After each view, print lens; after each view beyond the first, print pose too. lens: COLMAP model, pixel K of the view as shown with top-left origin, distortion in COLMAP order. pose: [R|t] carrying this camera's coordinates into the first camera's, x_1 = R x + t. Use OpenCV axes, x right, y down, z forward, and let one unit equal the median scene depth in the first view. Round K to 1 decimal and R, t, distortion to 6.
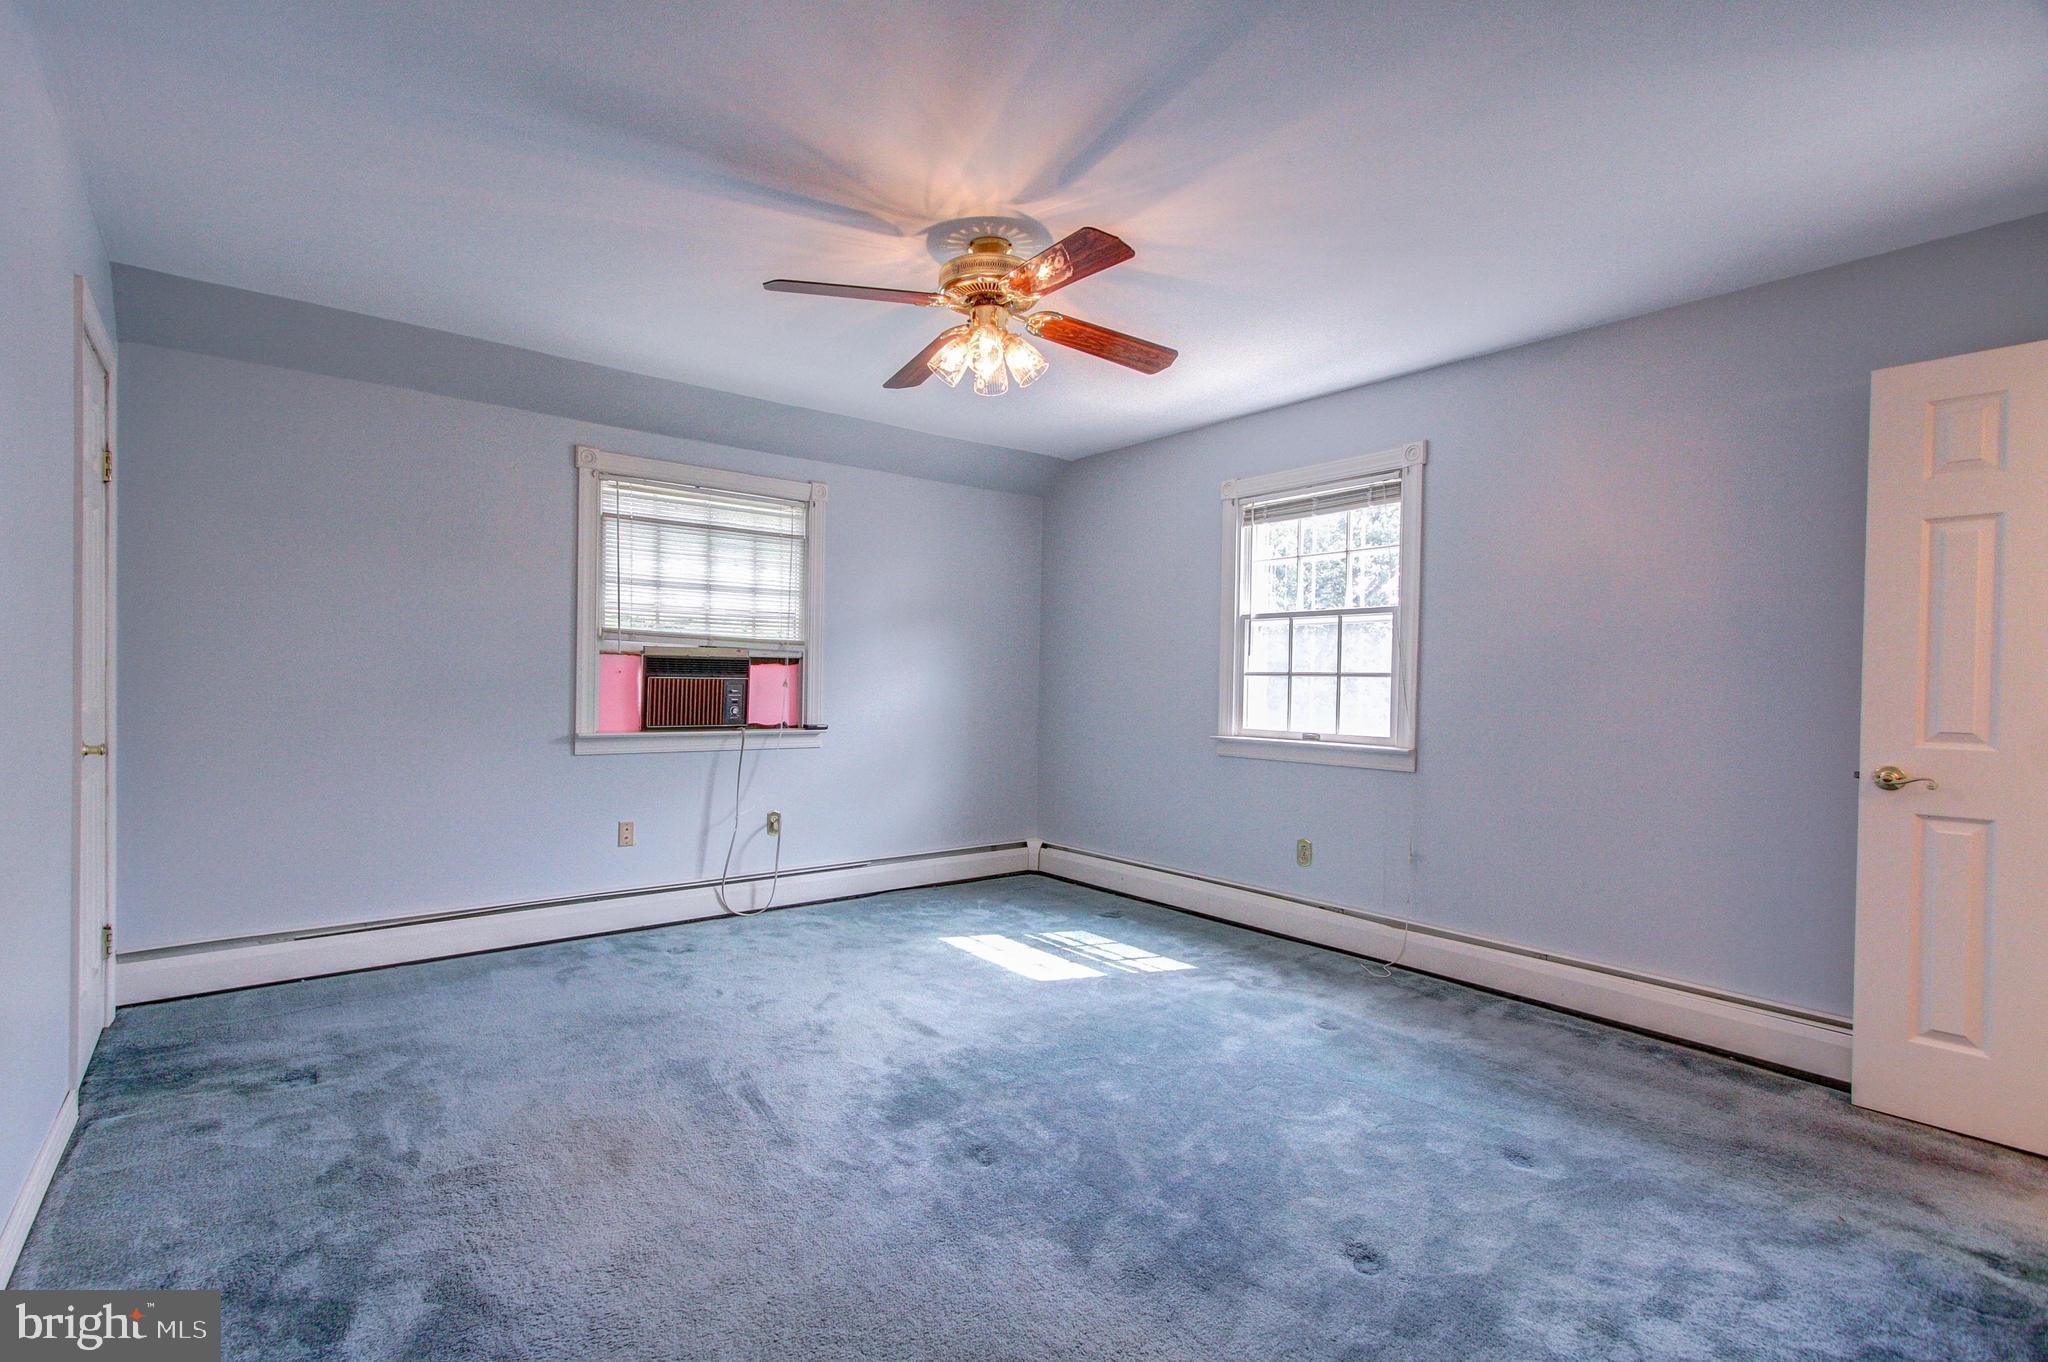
lens RADIAL K [[938.3, 0, 1007.7], [0, 938.3, 691.5], [0, 0, 1]] dist [0.004270, 0.002055]
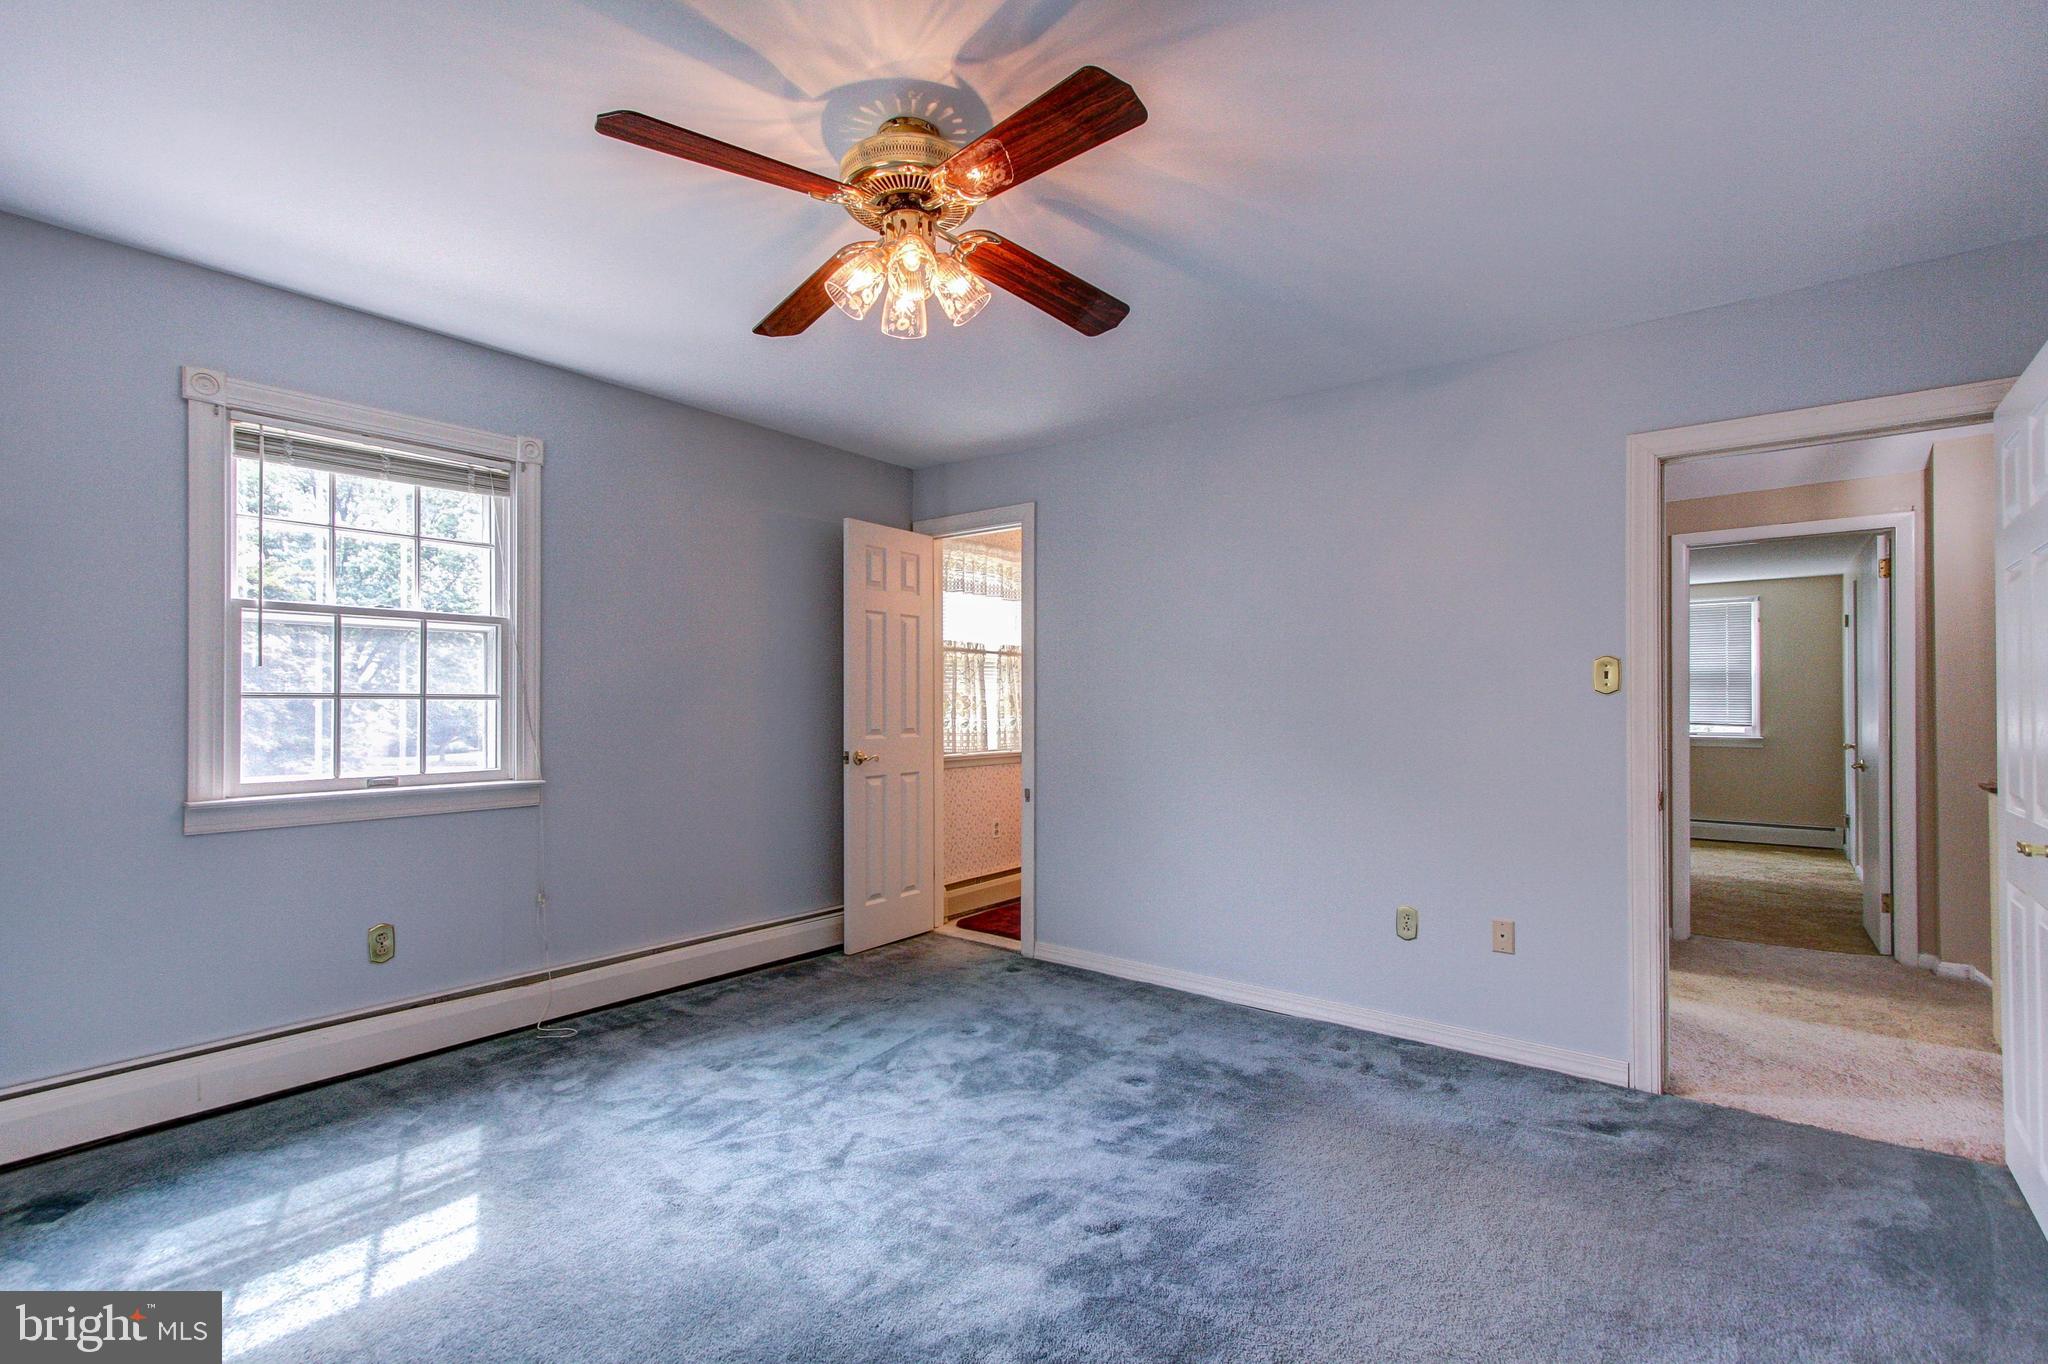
lens RADIAL K [[938.3, 0, 1002.2], [0, 938.3, 688.9], [0, 0, 1]] dist [0.004270, 0.002055]
pose [[-0.219667, 0.004077, 0.975566, -0.529396], [0.013193, 0.999912, -0.001208, -0.017963], [-0.975486, 0.012606, -0.219702, 0.743200]]
